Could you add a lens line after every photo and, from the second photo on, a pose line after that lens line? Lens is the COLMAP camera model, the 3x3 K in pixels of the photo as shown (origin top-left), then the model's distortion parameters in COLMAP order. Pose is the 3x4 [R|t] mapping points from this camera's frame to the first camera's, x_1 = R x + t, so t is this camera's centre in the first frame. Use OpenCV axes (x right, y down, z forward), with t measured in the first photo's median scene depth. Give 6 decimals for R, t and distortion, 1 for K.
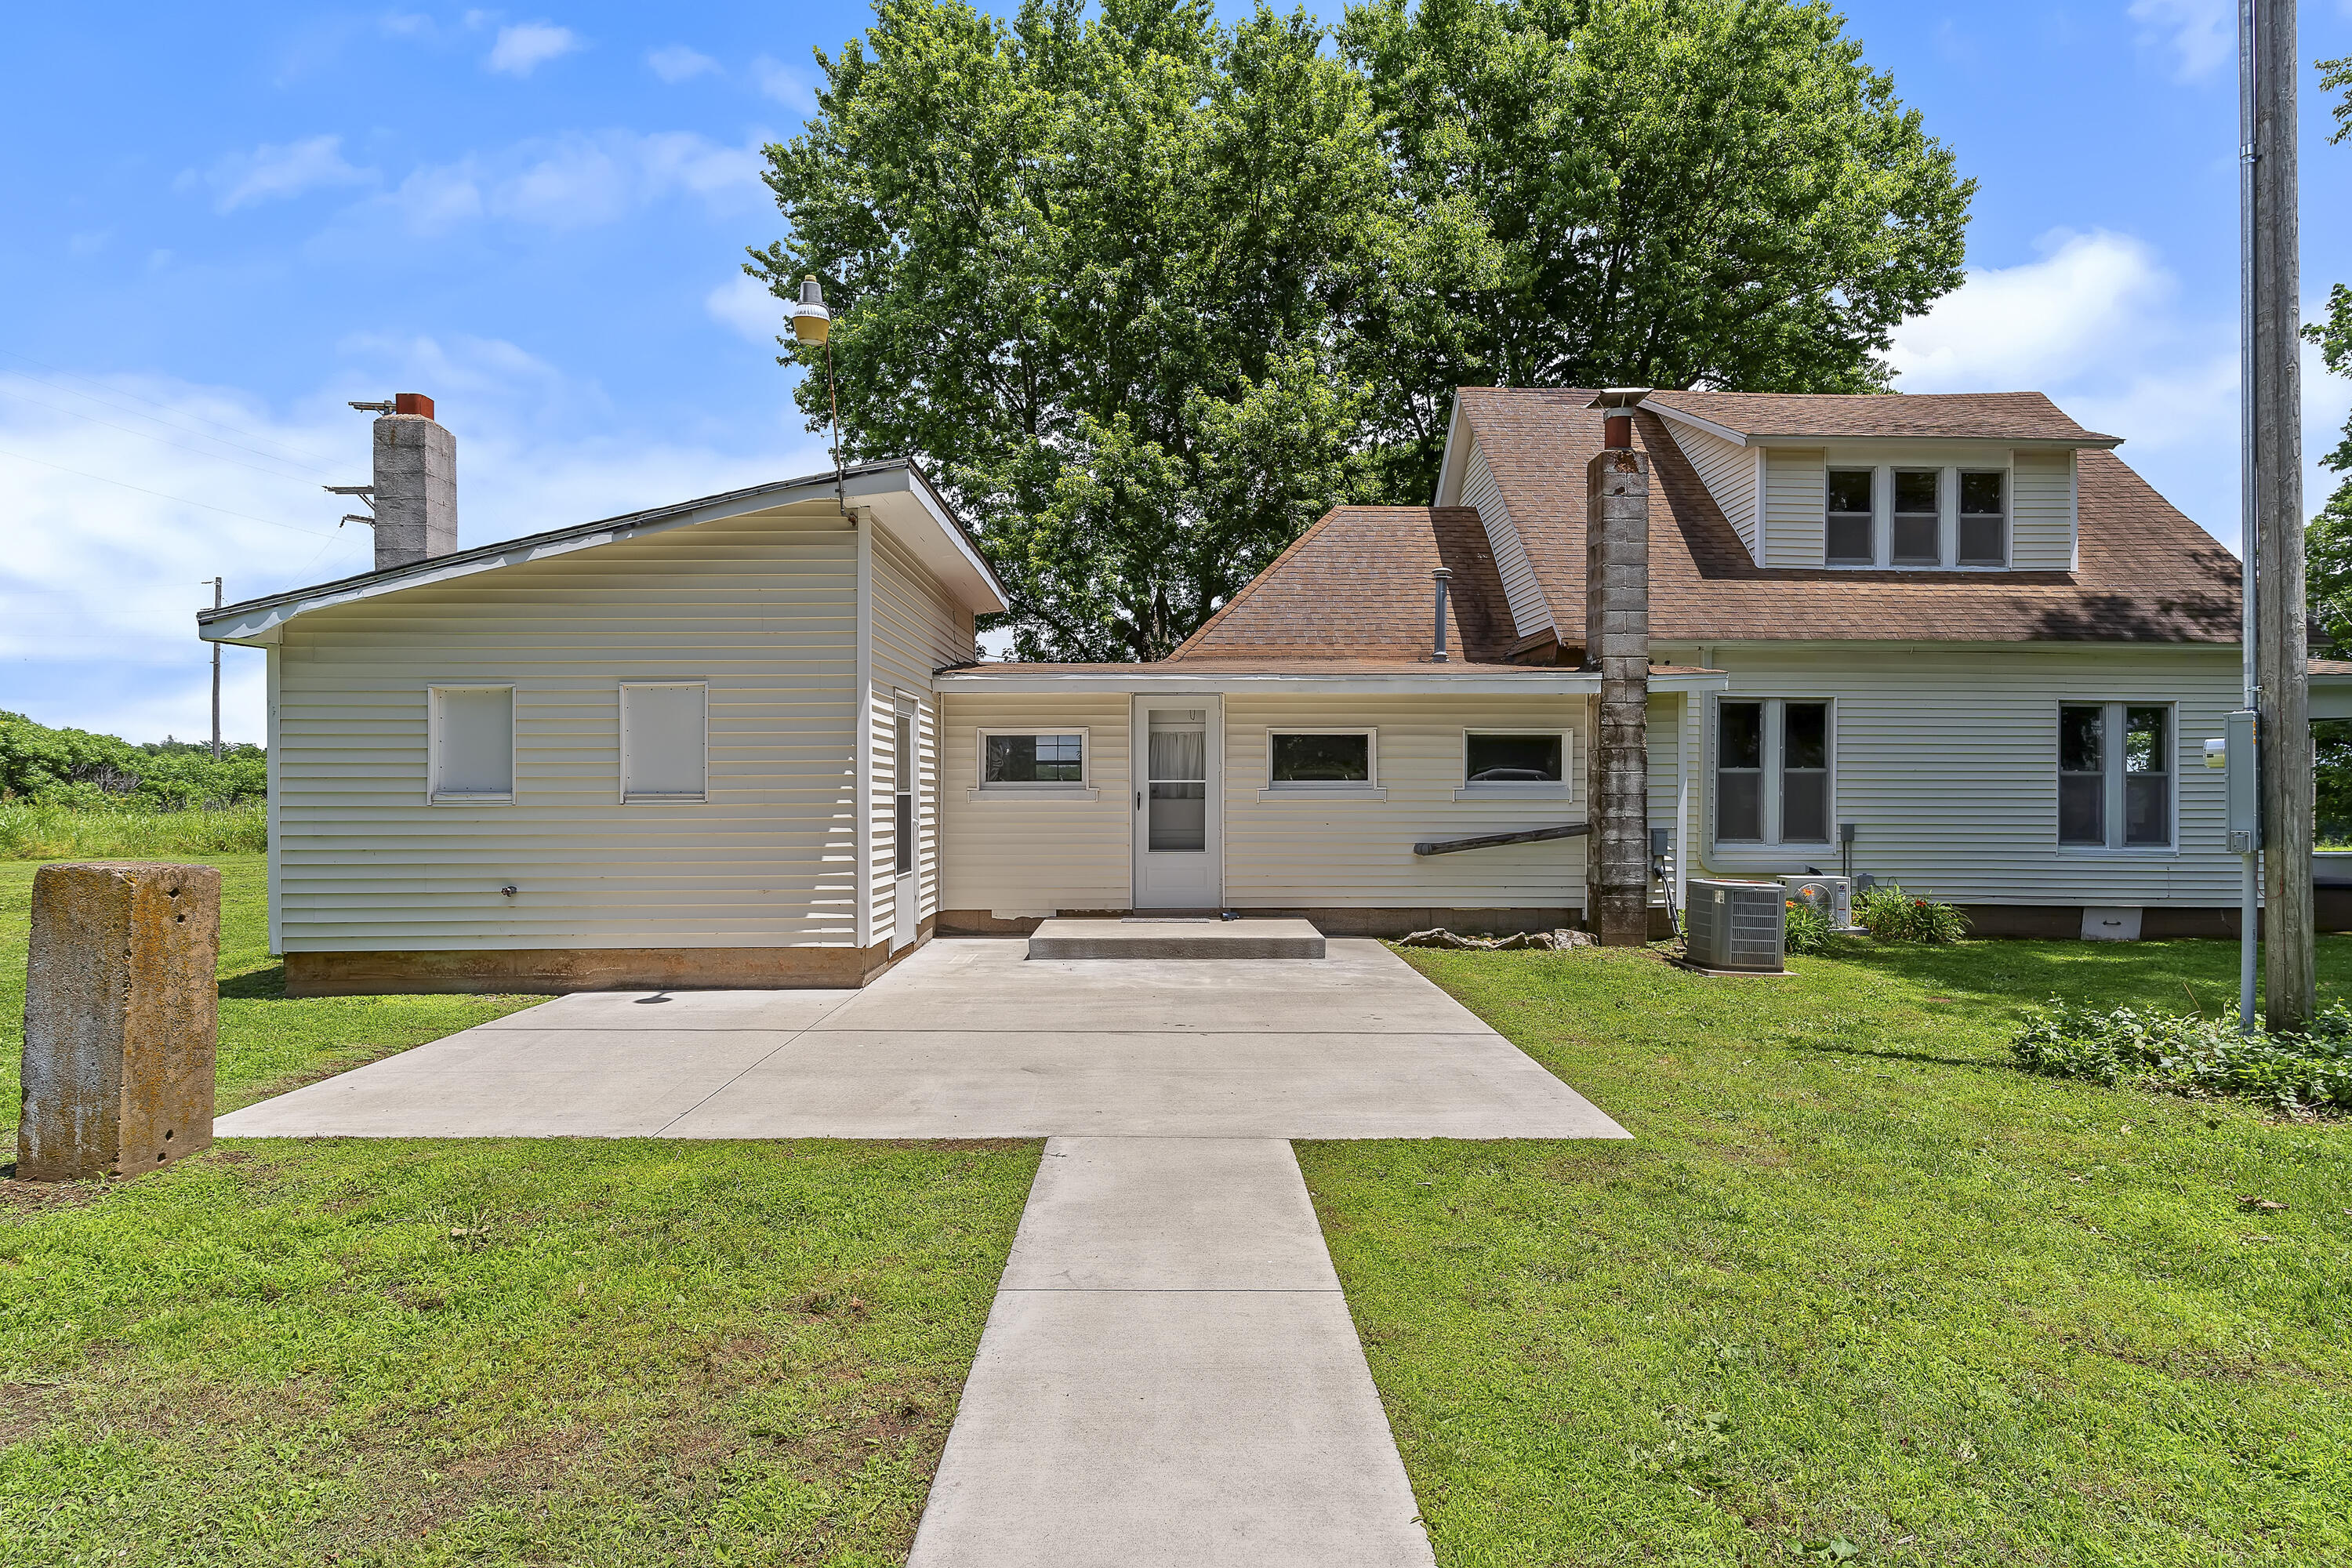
lens RADIAL K [[1241.2, 0, 1185.0], [0, 1241.2, 793.9], [0, 0, 1]] dist [-0.001357, 0.000764]
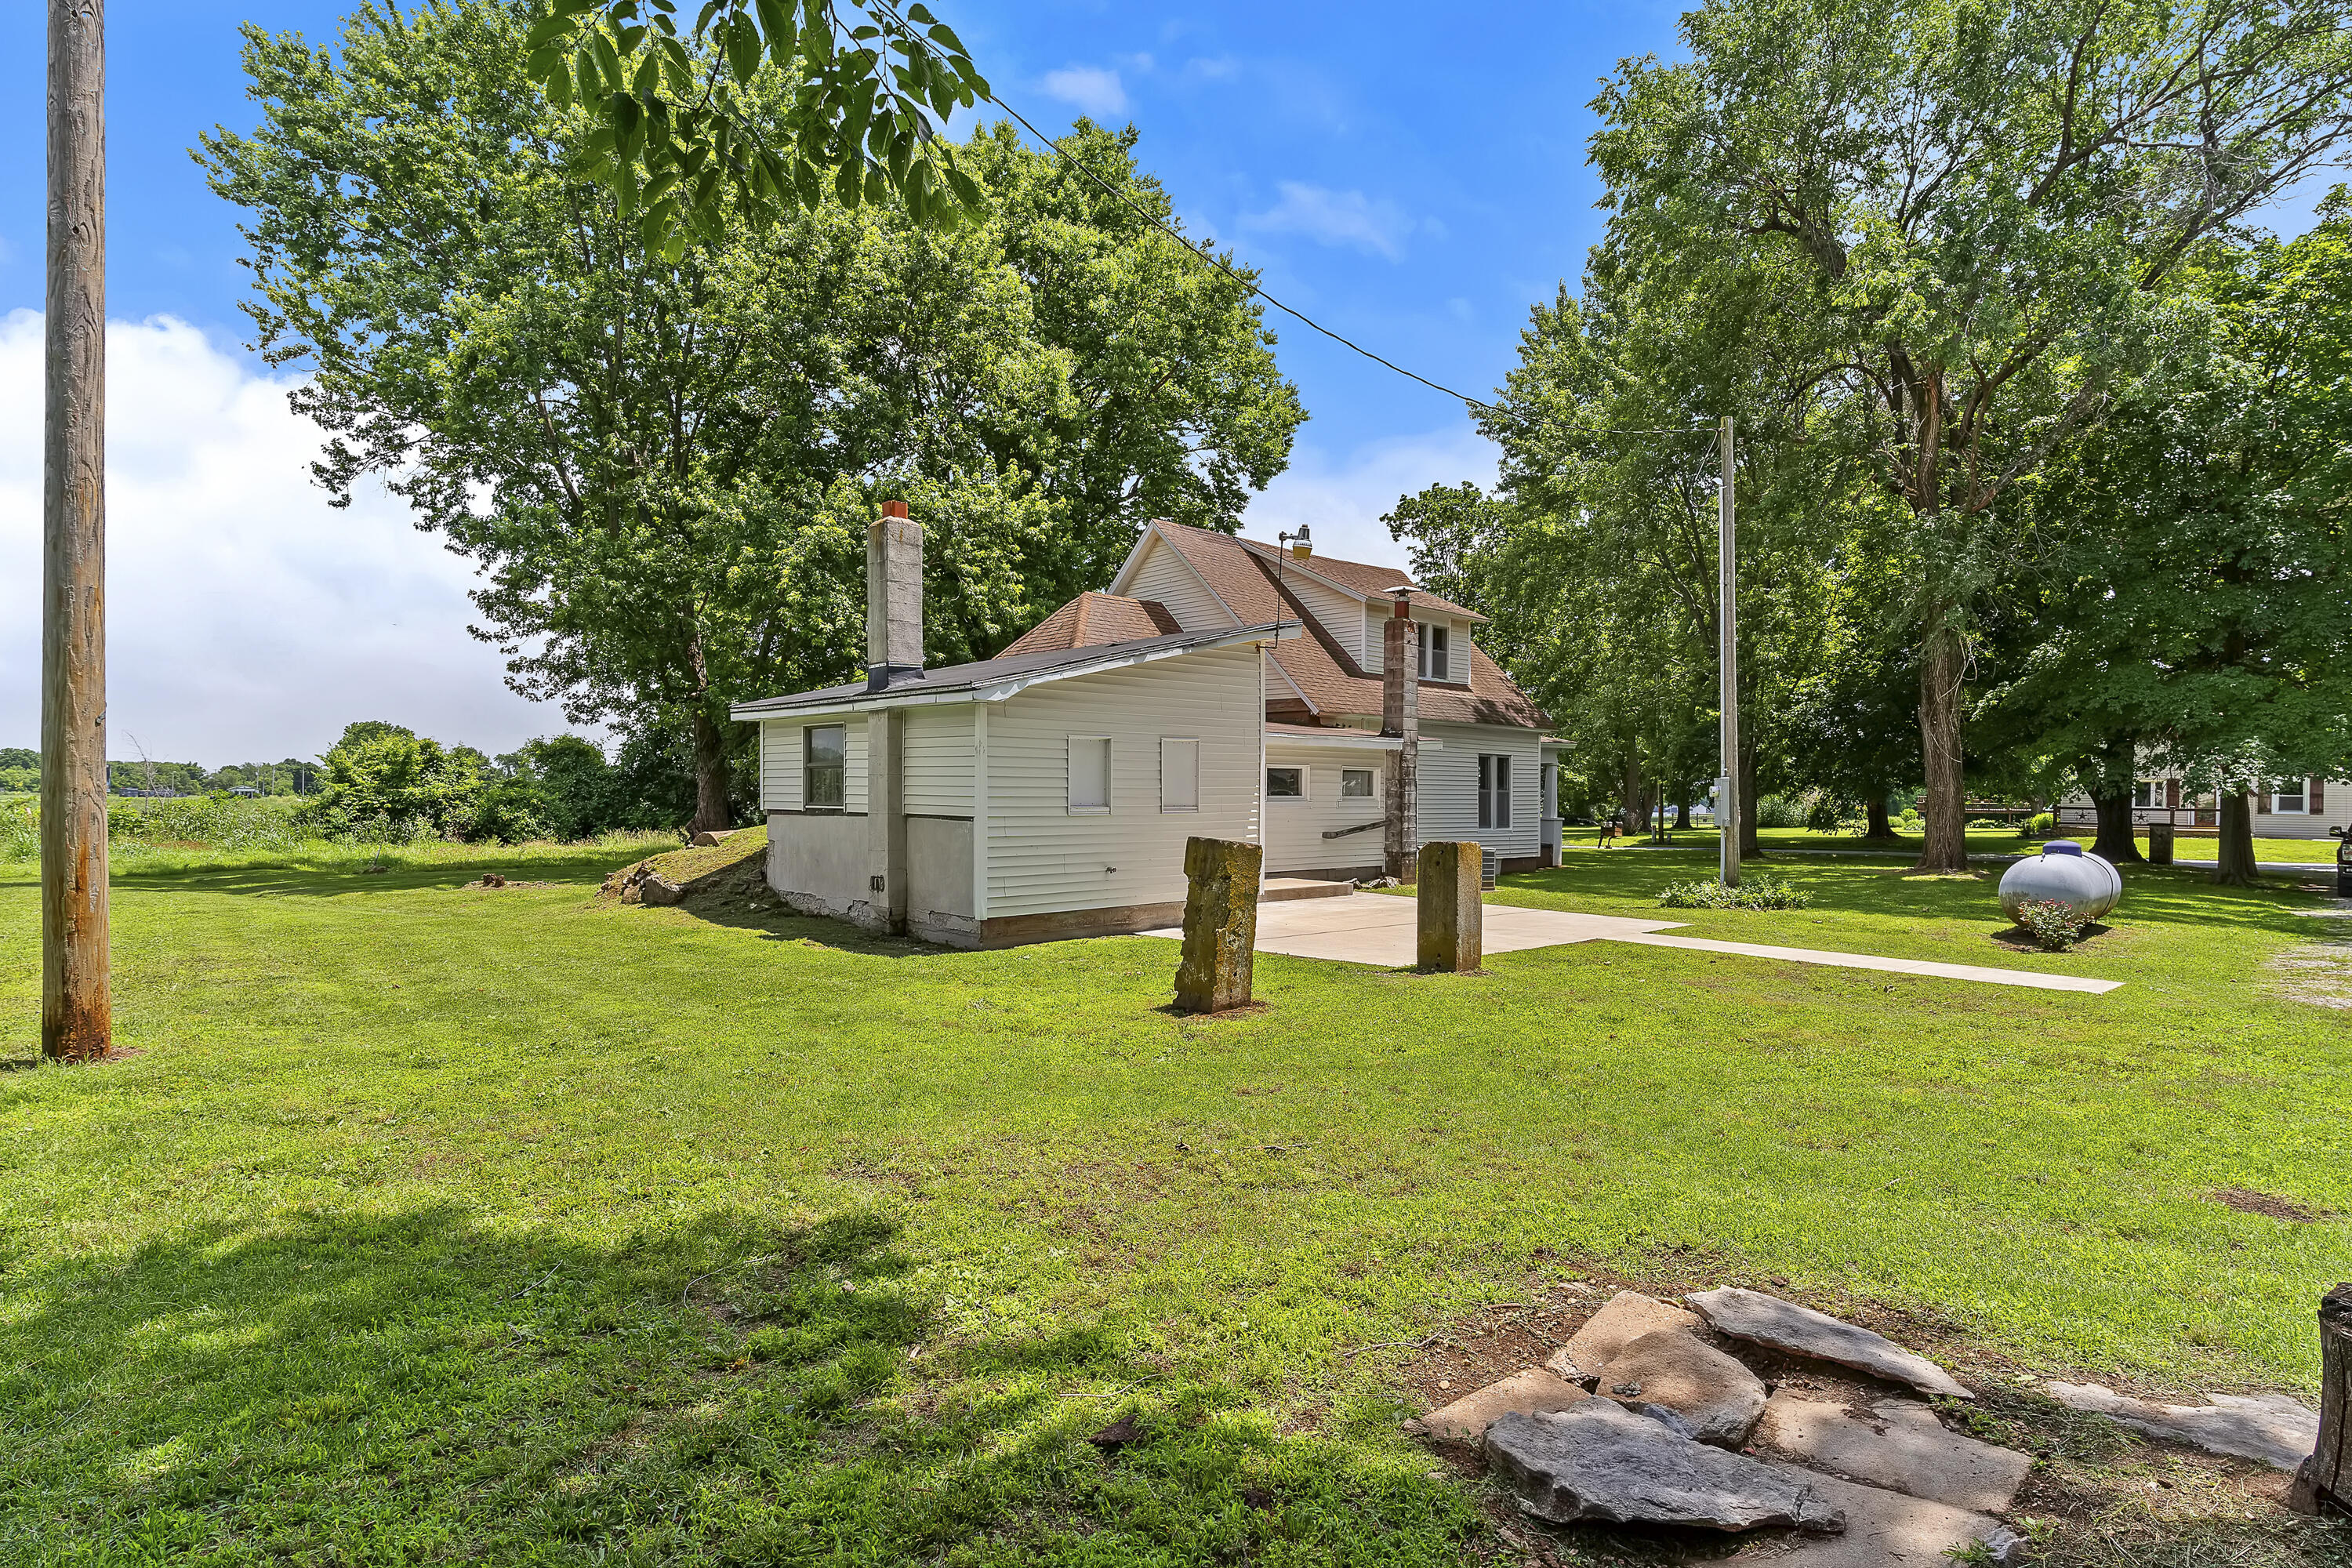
lens RADIAL K [[1241.2, 0, 1169.5], [0, 1241.2, 787.4], [0, 0, 1]] dist [-0.001357, 0.000764]
pose [[0.753917, 0.004462, 0.656955, -0.921836], [0.003147, 0.999941, -0.010403, -0.004809], [-0.656962, 0.009910, 0.753858, -0.133861]]
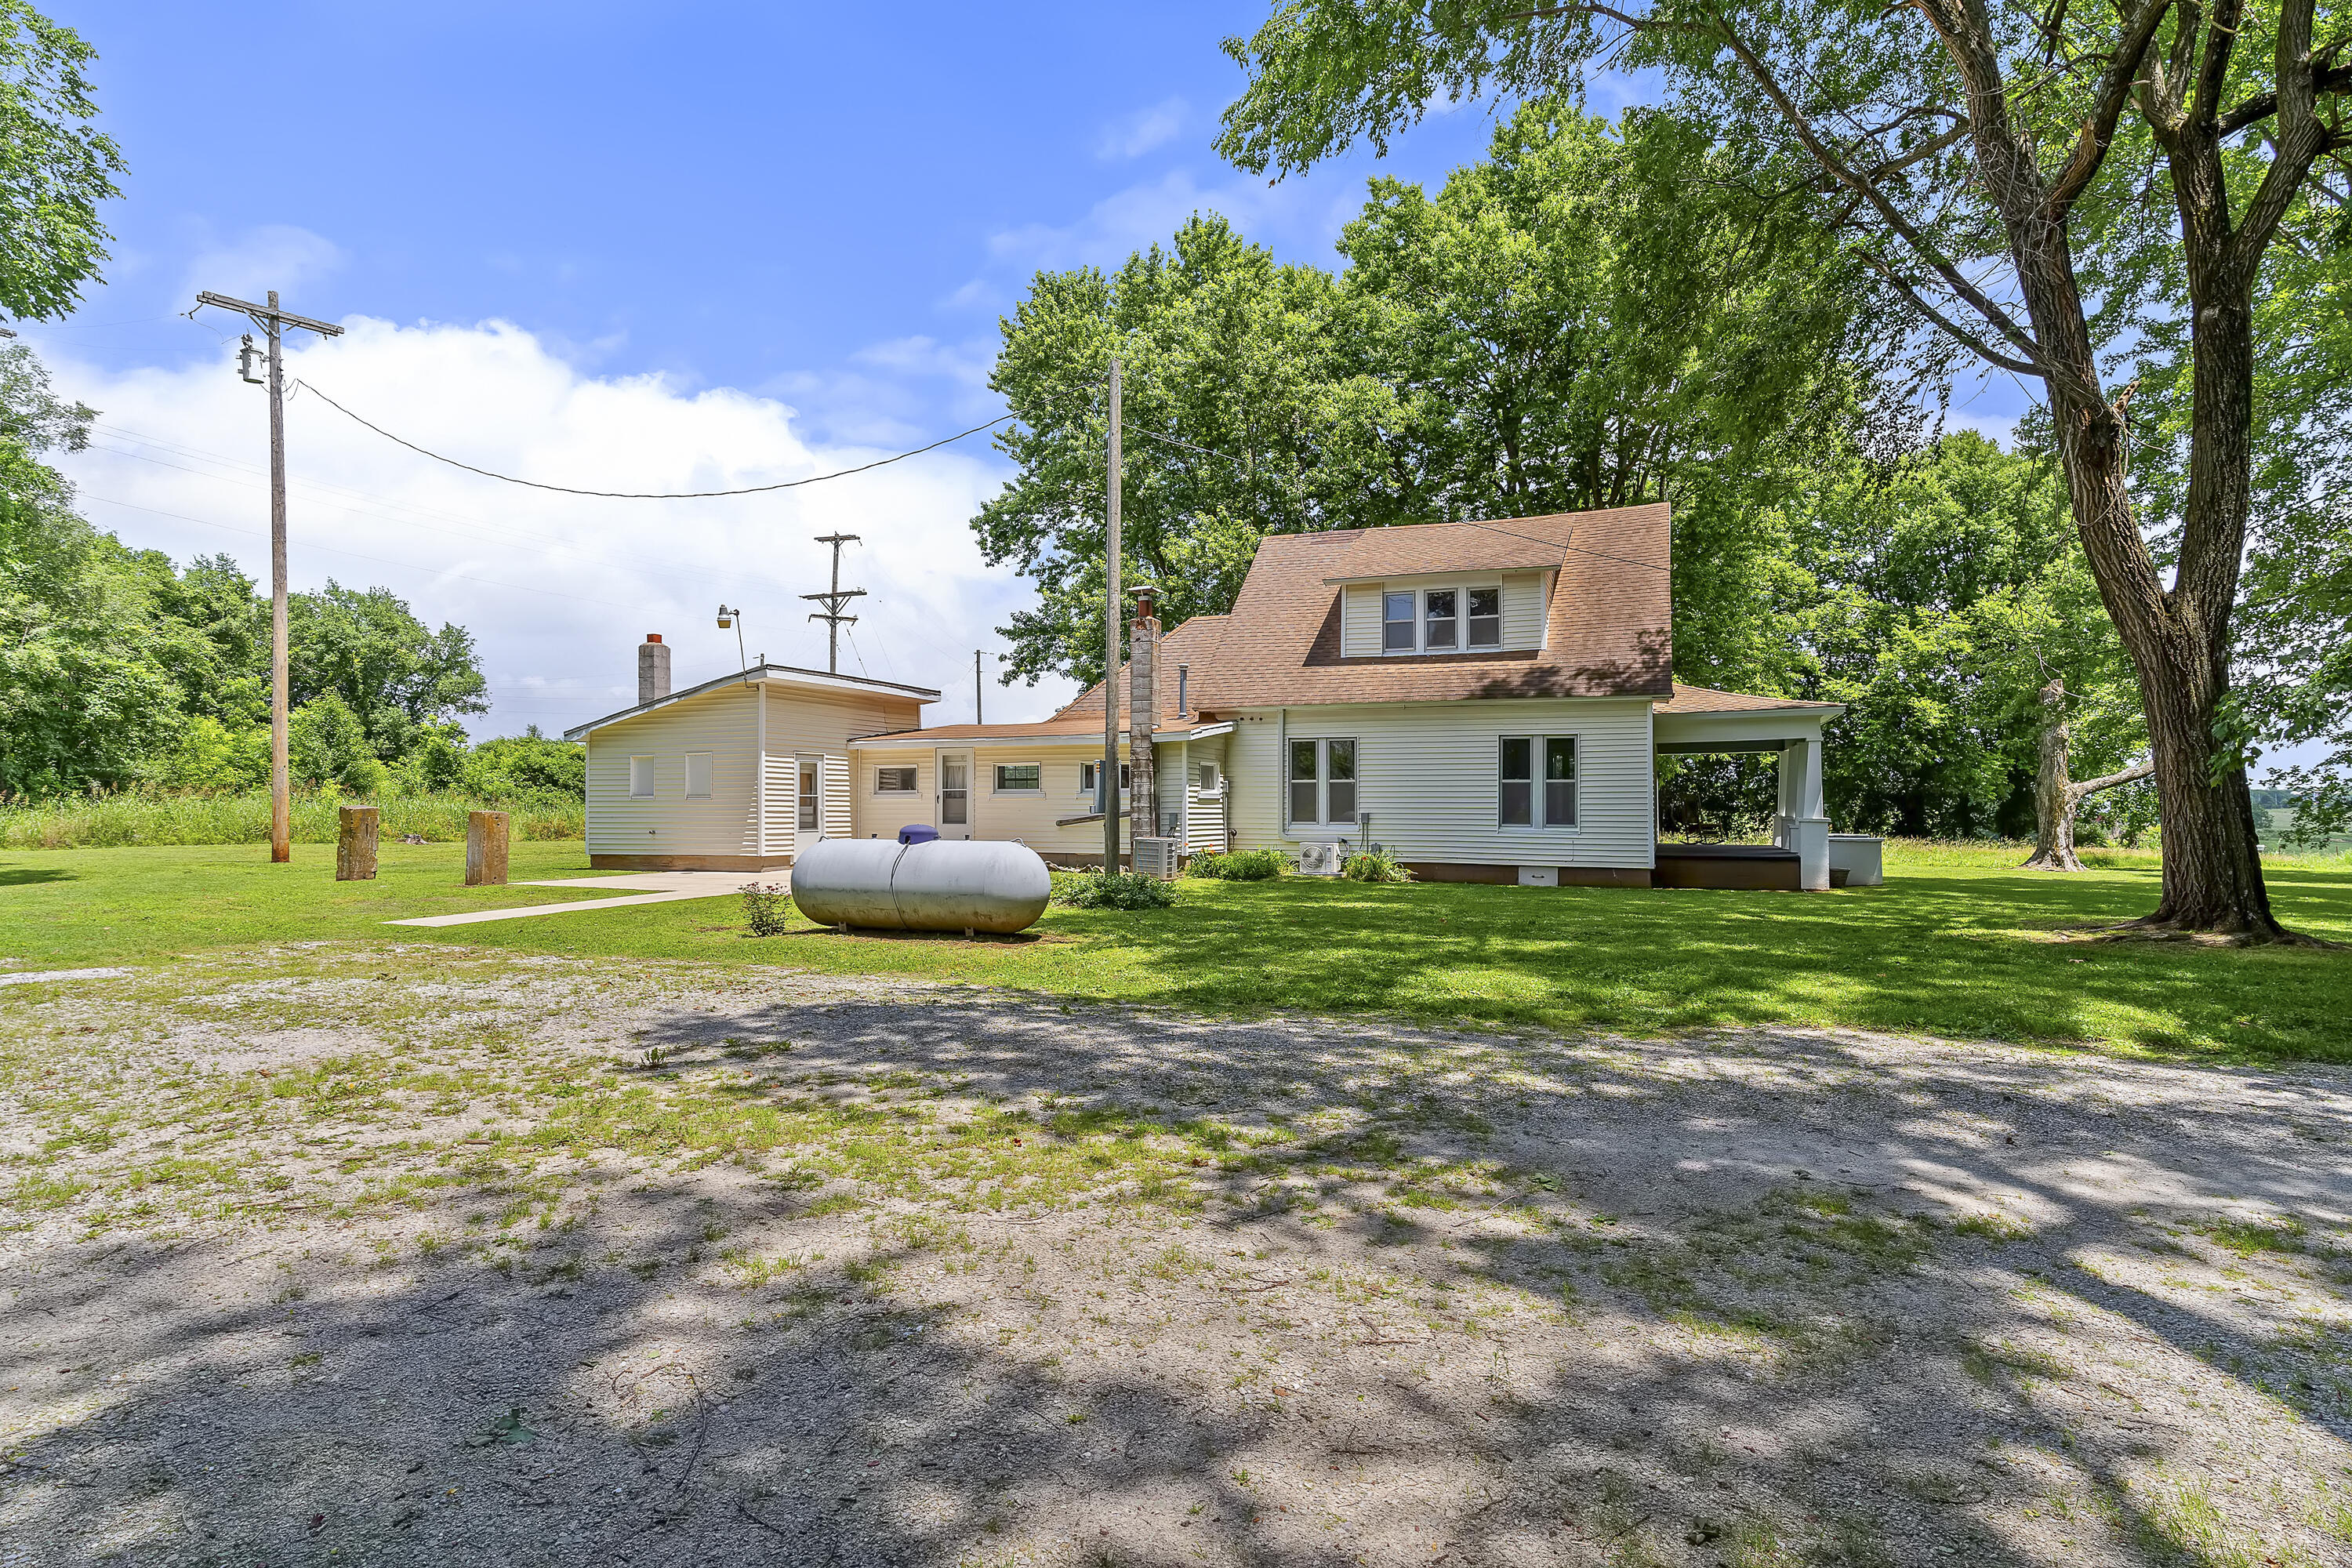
lens RADIAL K [[1241.2, 0, 1179.1], [0, 1241.2, 781.5], [0, 0, 1]] dist [-0.001357, 0.000764]
pose [[0.922139, -0.008122, -0.386774, 0.946508], [0.001983, 0.999866, -0.016269, 0.008874], [0.386854, 0.014235, 0.922031, -0.631432]]
